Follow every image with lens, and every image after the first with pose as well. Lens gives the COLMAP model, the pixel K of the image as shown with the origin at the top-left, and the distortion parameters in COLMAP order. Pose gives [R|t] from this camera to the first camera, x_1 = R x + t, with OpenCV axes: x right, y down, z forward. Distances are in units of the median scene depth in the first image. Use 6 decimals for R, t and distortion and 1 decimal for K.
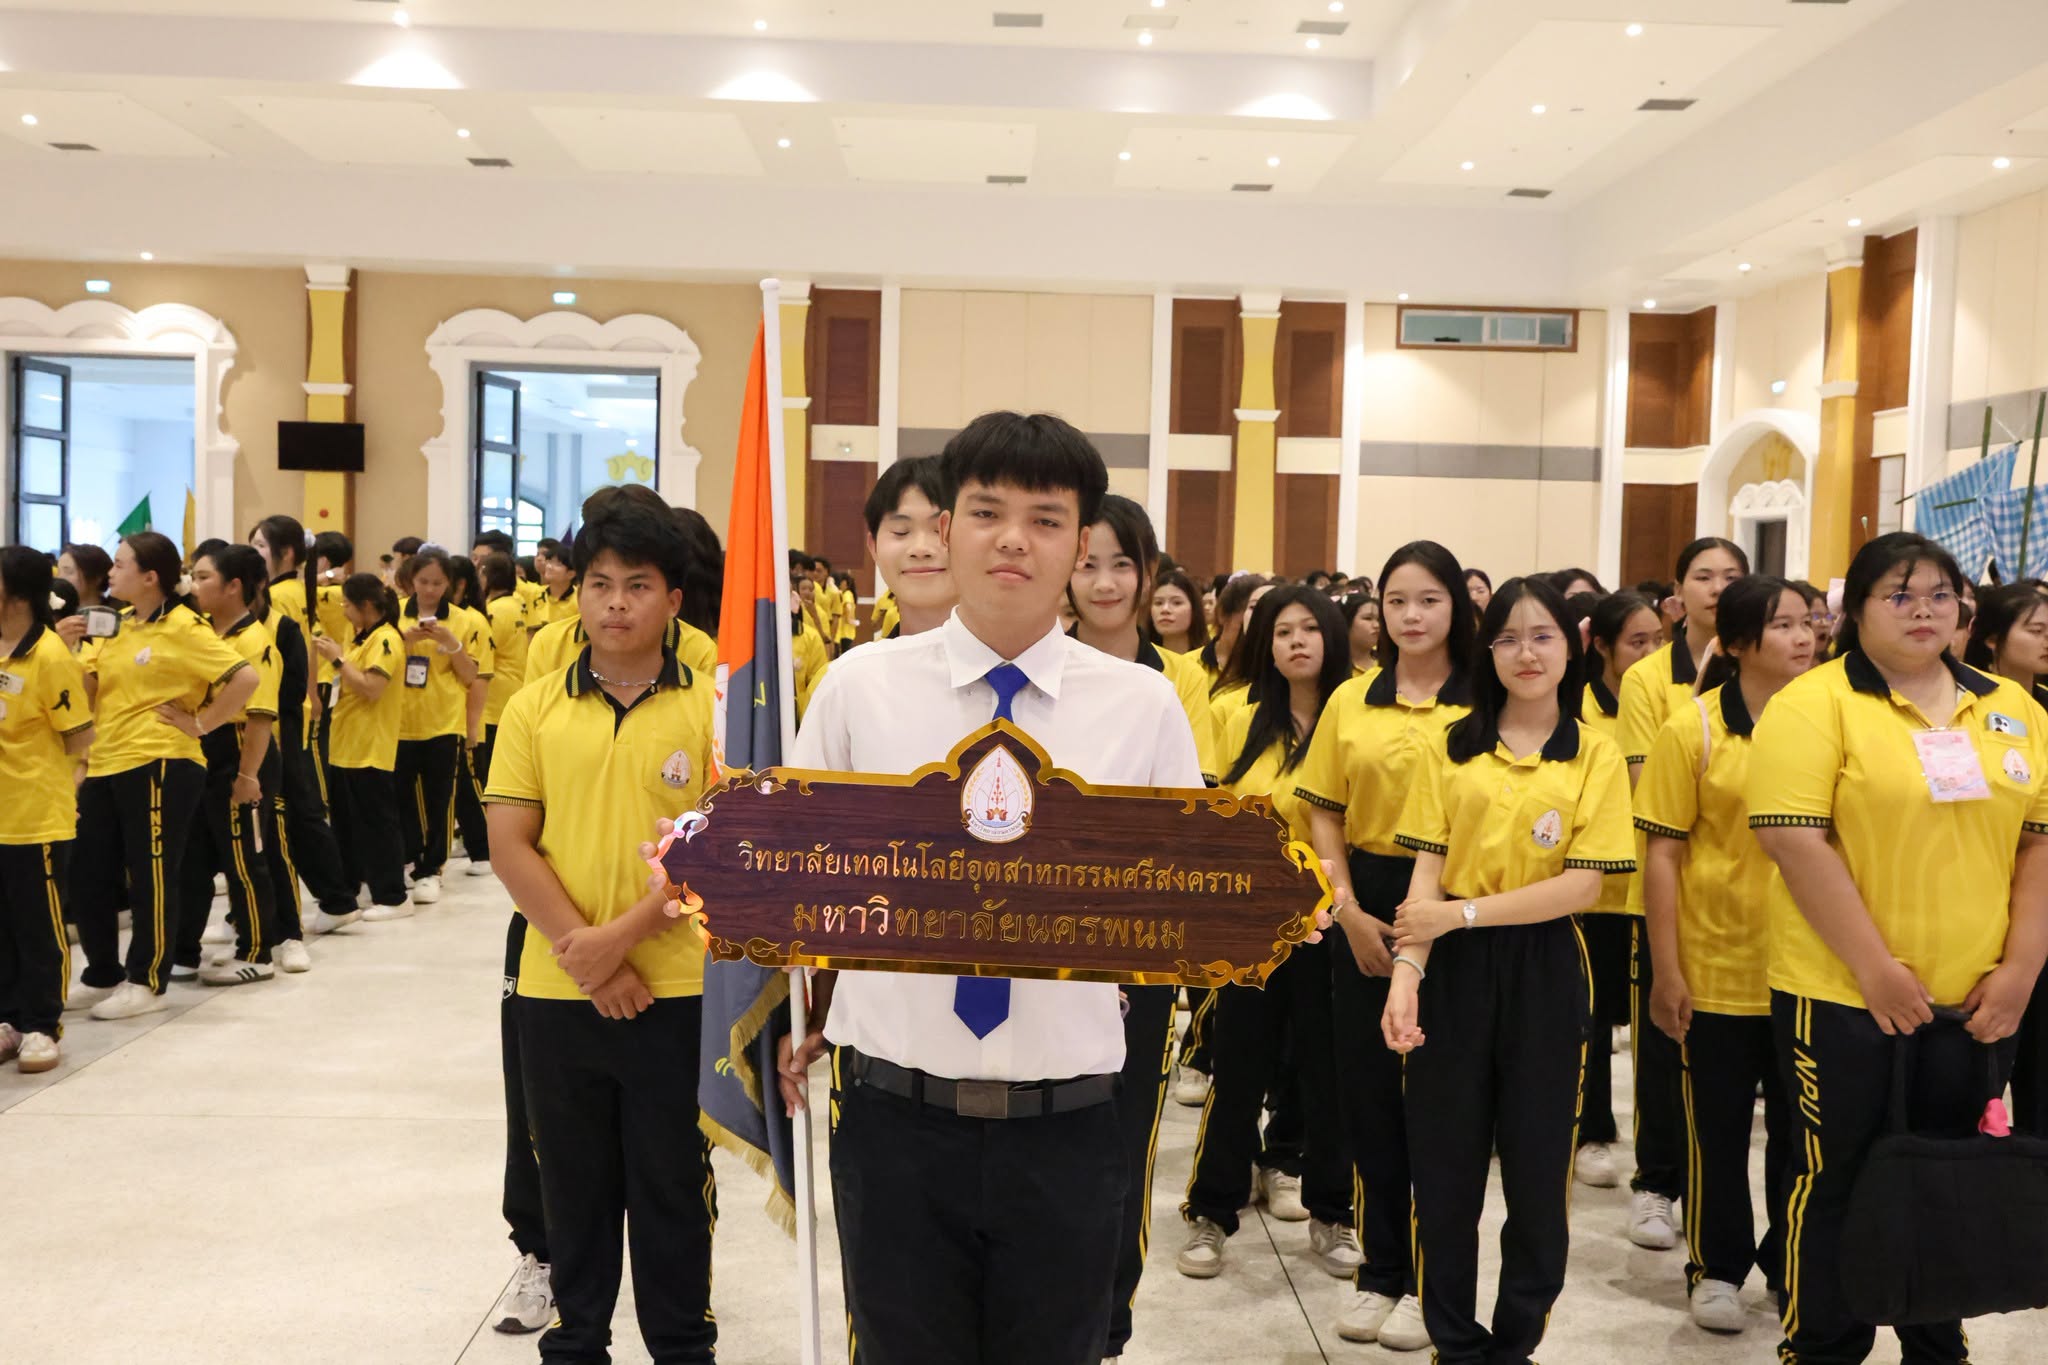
lens RADIAL K [[2136.9, 0, 1024.0], [0, 2136.9, 682.5], [0, 0, 1]] dist [0.017721, 0.017494]
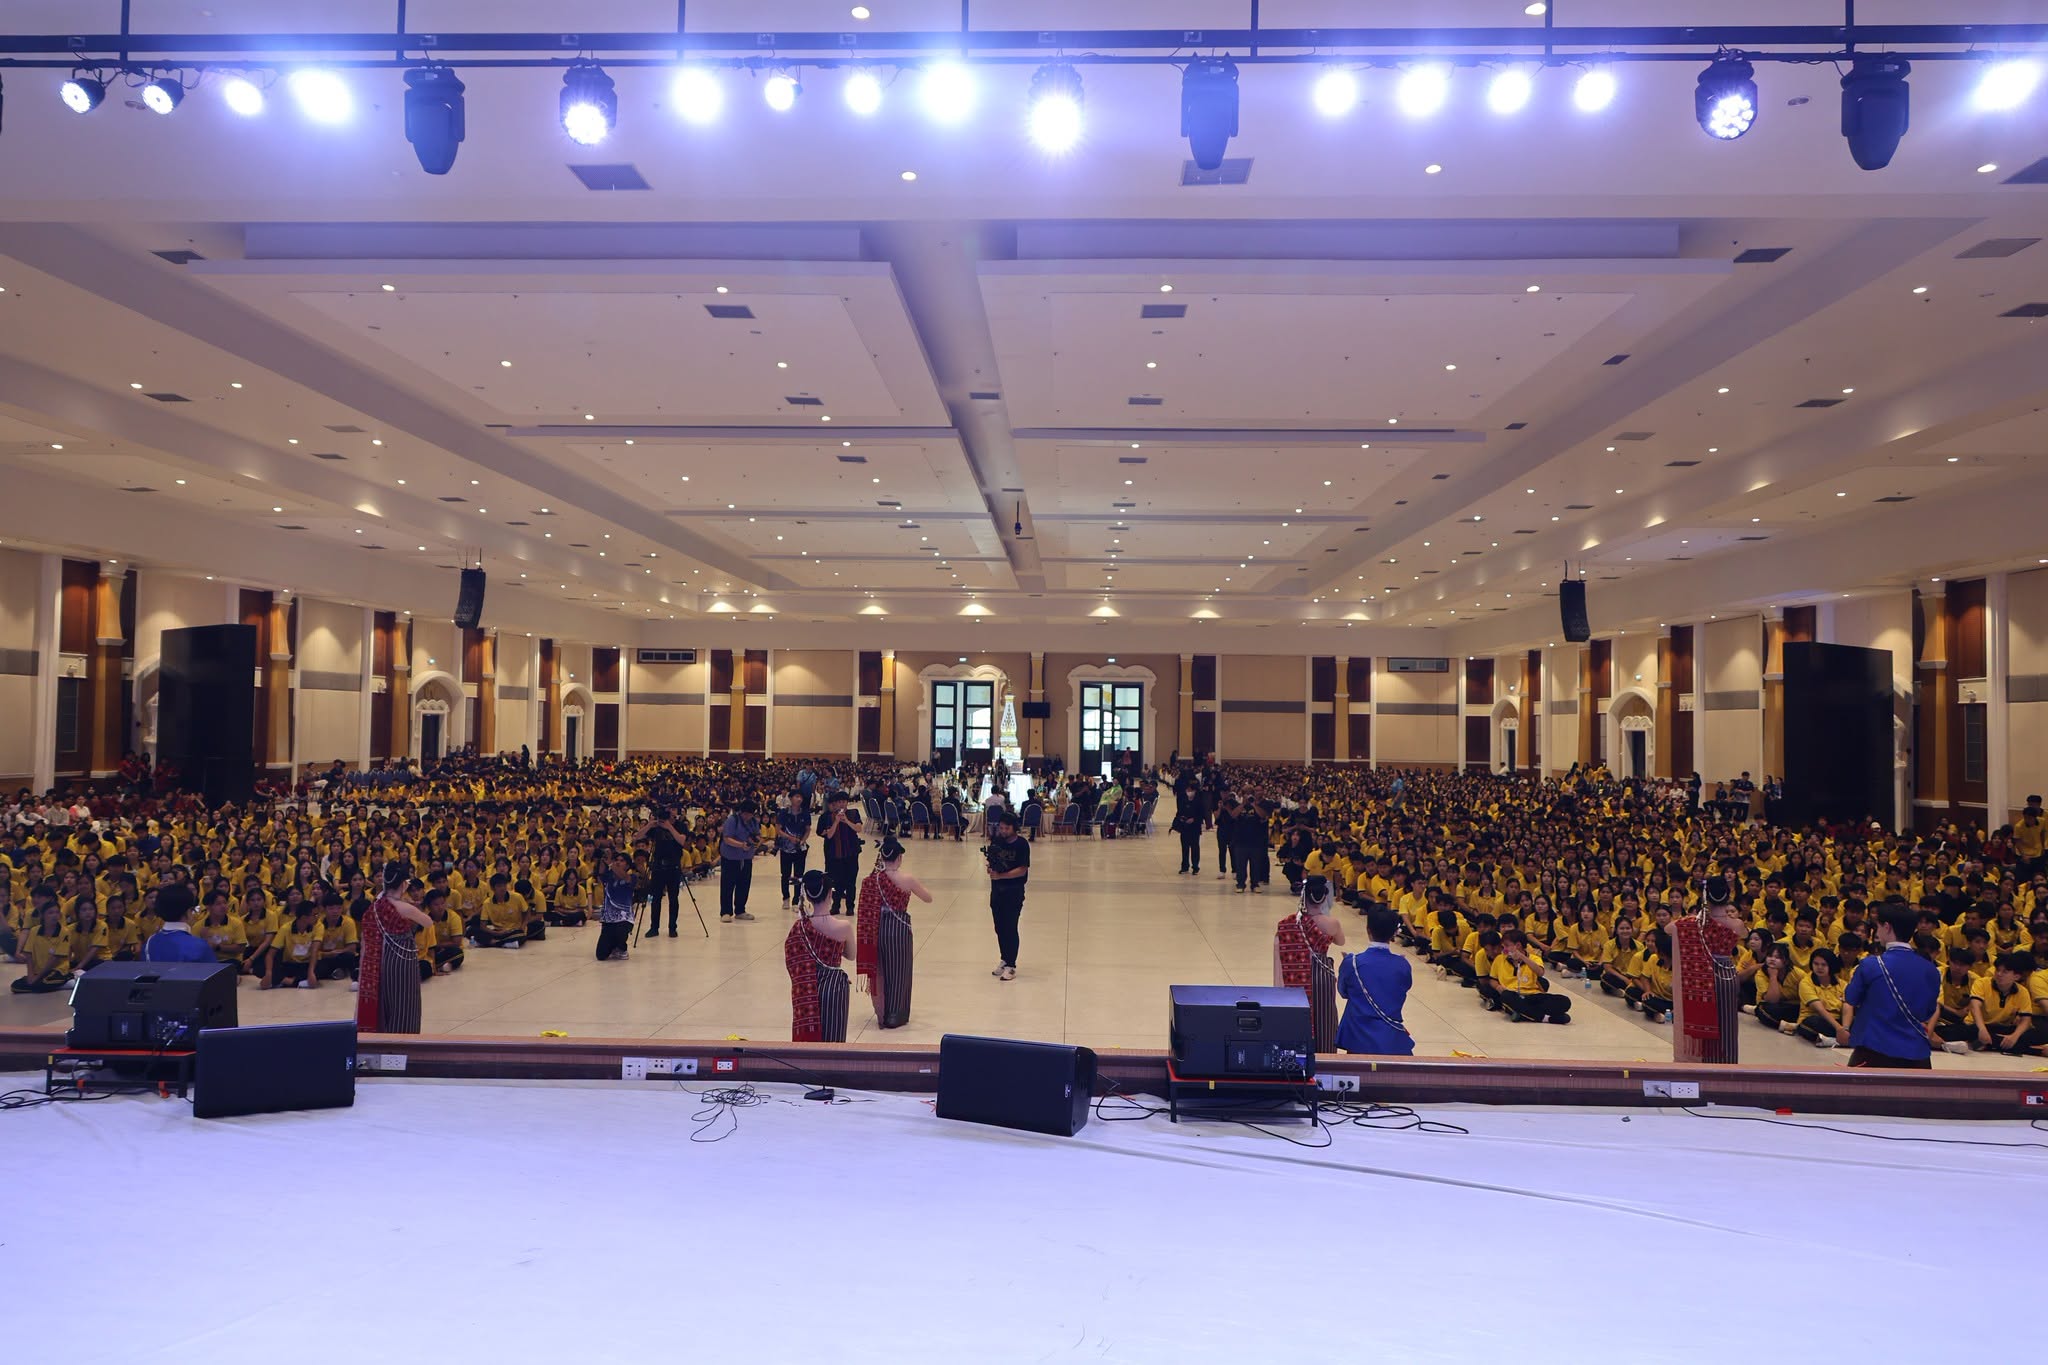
lens RADIAL K [[1413.8, 0, 1024.0], [0, 1413.8, 682.5], [0, 0, 1]] dist [0.007667, 0.000925]
pose [[0.997855, -0.015131, -0.063698, -0.212262], [0.010141, 0.996906, -0.077946, 0.008722], [0.064680, 0.077133, 0.994921, -1.024561]]
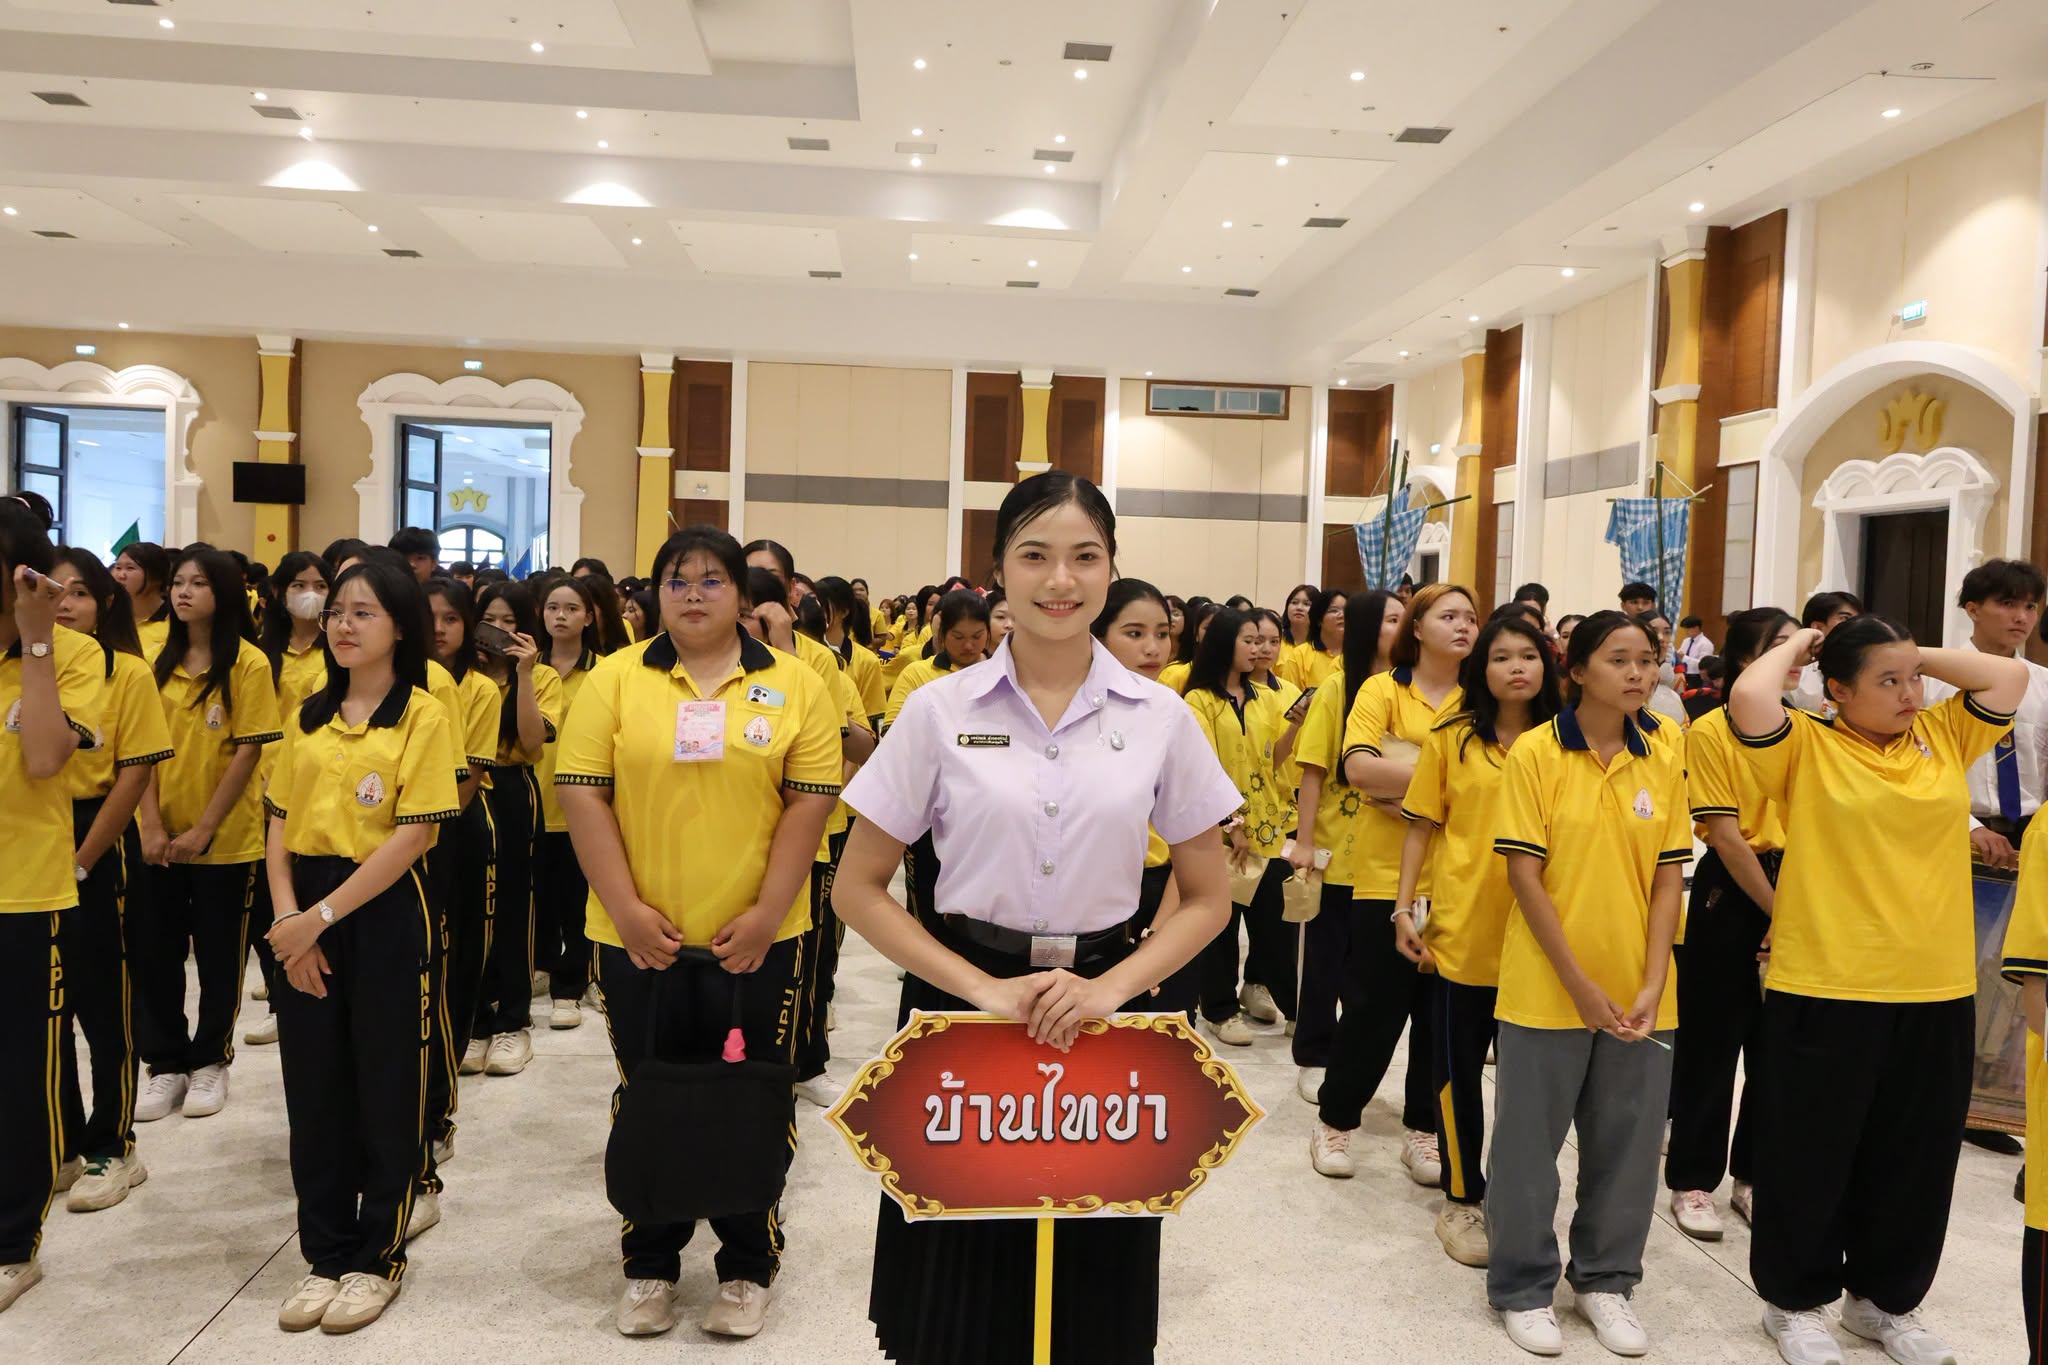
lens RADIAL K [[1692.9, 0, 1021.5], [0, 1692.9, 673.0], [0, 0, 1]] dist [0.013634, -0.001303]
pose [[0.998914, 0.005798, 0.046226, 0.056877], [-0.005565, 0.999971, -0.005156, 0.001154], [-0.046254, 0.004893, 0.998918, 0.010081]]
